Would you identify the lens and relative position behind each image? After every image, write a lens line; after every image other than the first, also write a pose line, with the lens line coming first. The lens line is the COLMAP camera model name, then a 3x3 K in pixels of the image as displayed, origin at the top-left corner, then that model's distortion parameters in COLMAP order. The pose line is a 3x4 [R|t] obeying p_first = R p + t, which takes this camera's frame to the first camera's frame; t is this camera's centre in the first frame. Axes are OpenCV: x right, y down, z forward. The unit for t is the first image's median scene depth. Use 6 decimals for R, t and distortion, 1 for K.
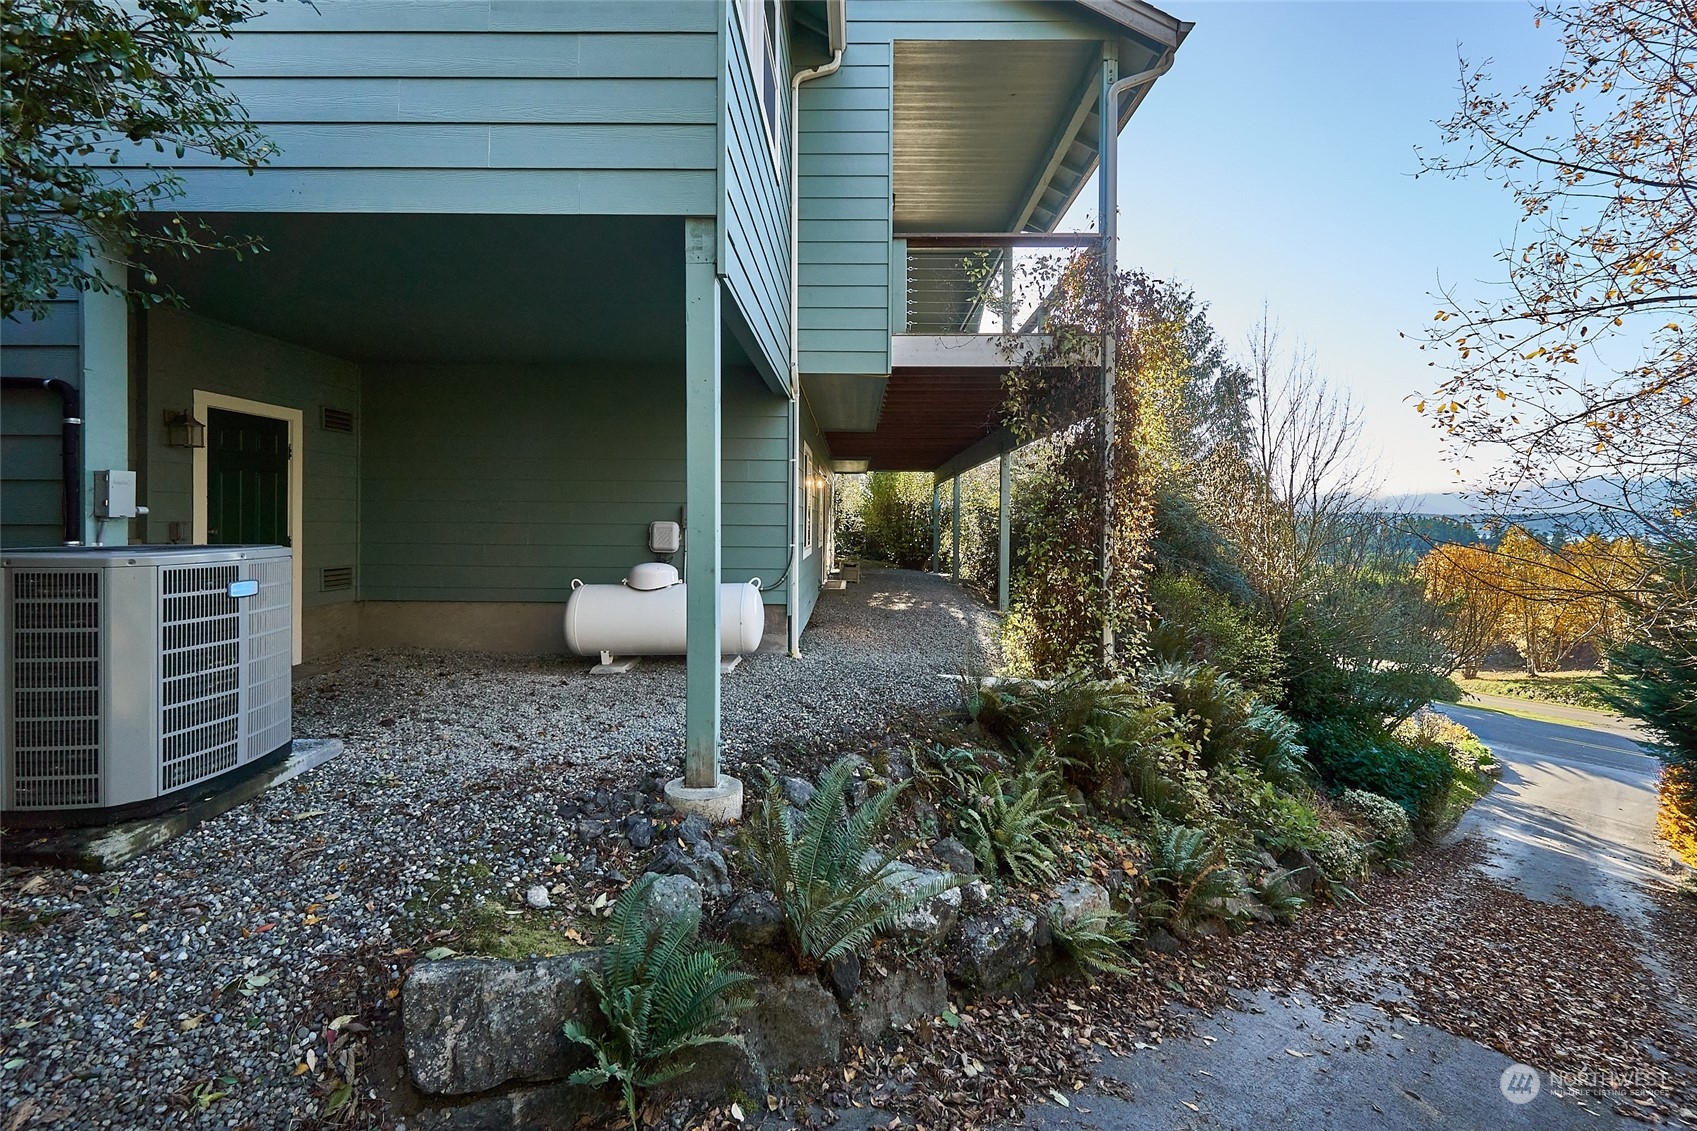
lens RADIAL K [[757.2, 0, 851.5], [0, 757.2, 549.7], [0, 0, 1]] dist [0.002523, -0.000806]
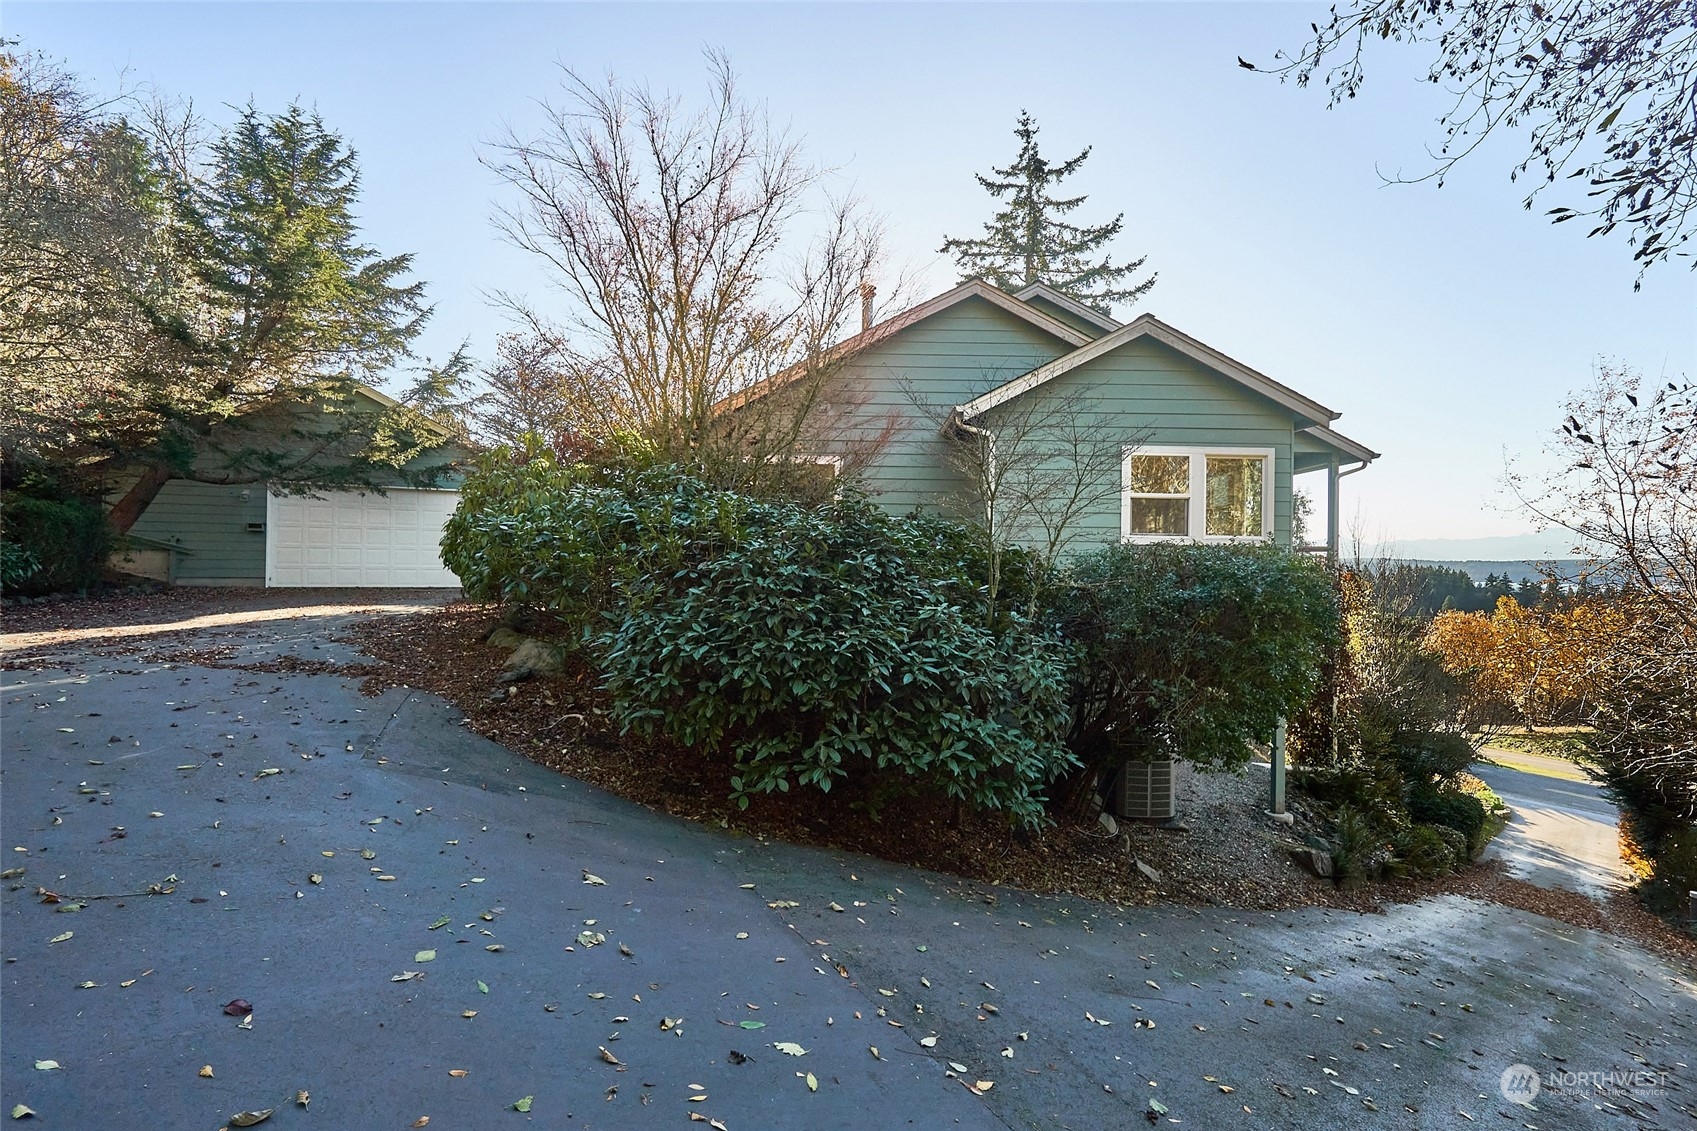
lens RADIAL K [[757.2, 0, 848.2], [0, 757.2, 577.1], [0, 0, 1]] dist [0.002523, -0.000806]
pose [[0.999943, 0.010558, 0.001732, -0.403596], [-0.010532, 0.999843, -0.014217, -0.120979], [-0.001882, 0.014198, 0.999897, -0.431923]]
